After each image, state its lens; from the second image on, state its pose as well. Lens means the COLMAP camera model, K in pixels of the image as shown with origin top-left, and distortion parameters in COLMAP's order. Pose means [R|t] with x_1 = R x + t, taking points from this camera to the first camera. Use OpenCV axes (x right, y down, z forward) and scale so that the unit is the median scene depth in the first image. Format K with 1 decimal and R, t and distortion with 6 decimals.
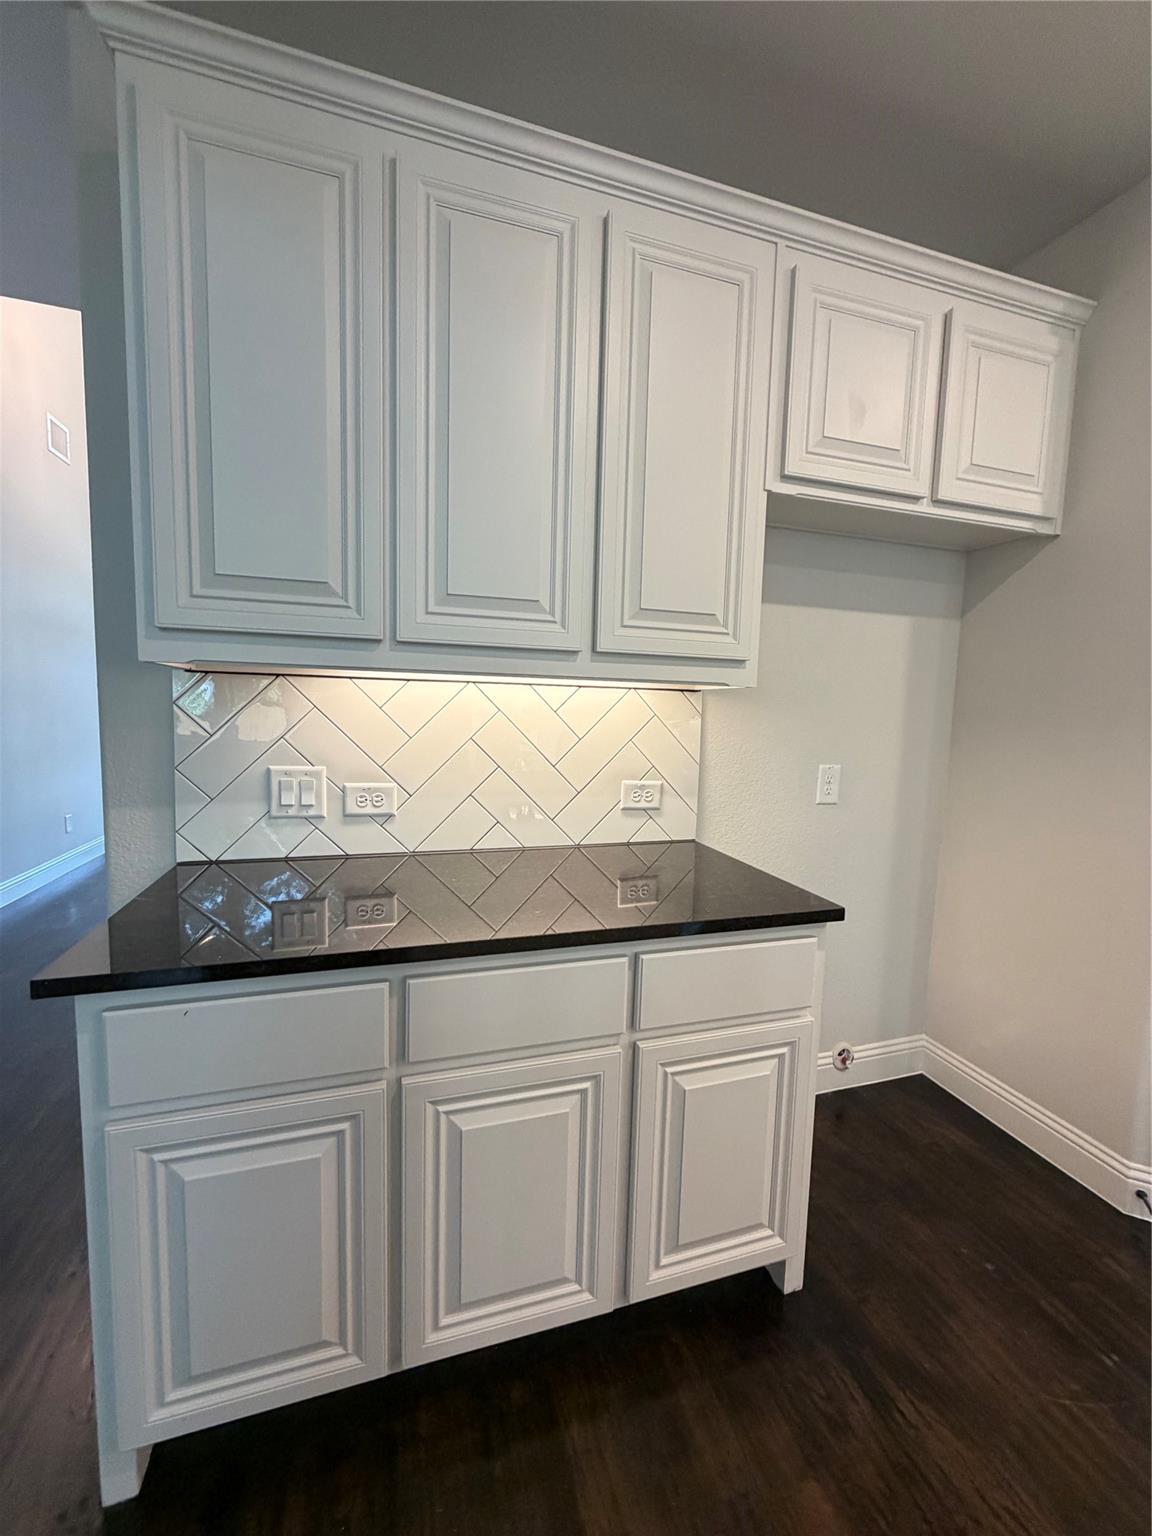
lens RADIAL K [[612.1, 0, 577.0], [0, 612.1, 760.6], [0, 0, 1]] dist [0.001201, 0.000037]
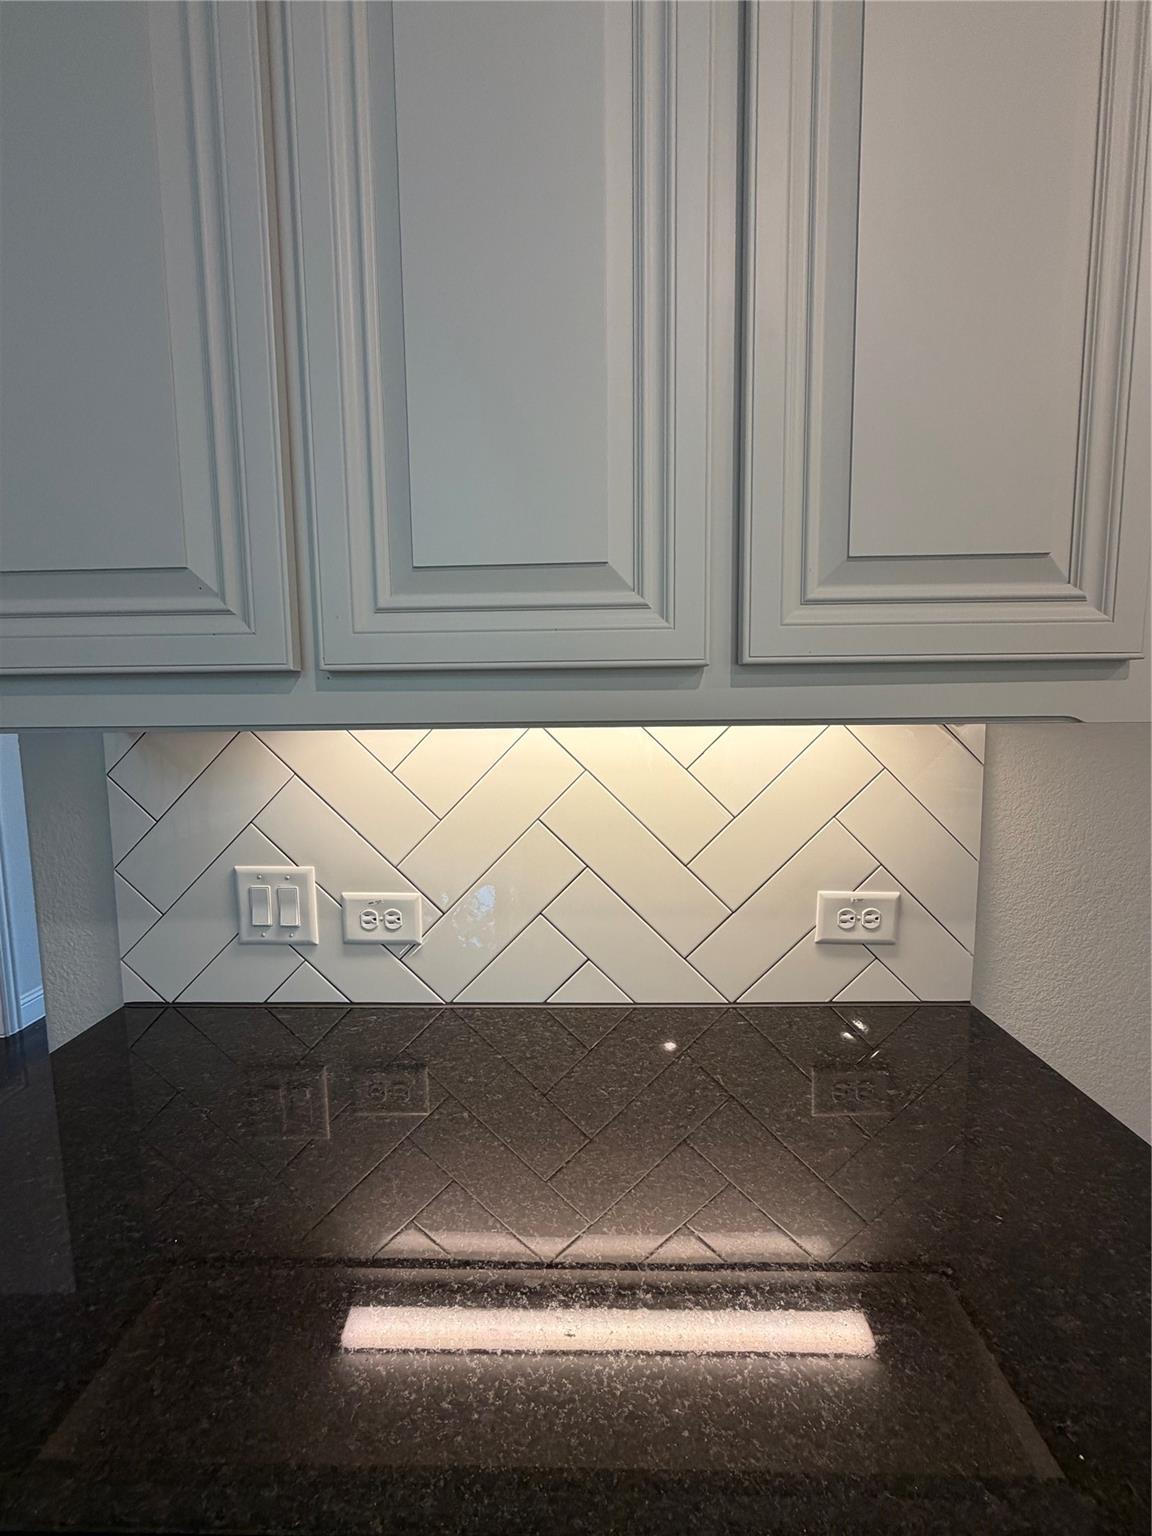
lens RADIAL K [[612.1, 0, 577.0], [0, 612.1, 760.6], [0, 0, 1]] dist [0.001201, 0.000037]
pose [[0.947391, -0.009639, -0.319934, 0.053889], [0.010858, 0.999939, 0.002025, -0.099255], [0.319895, -0.005392, 0.947438, 0.485927]]
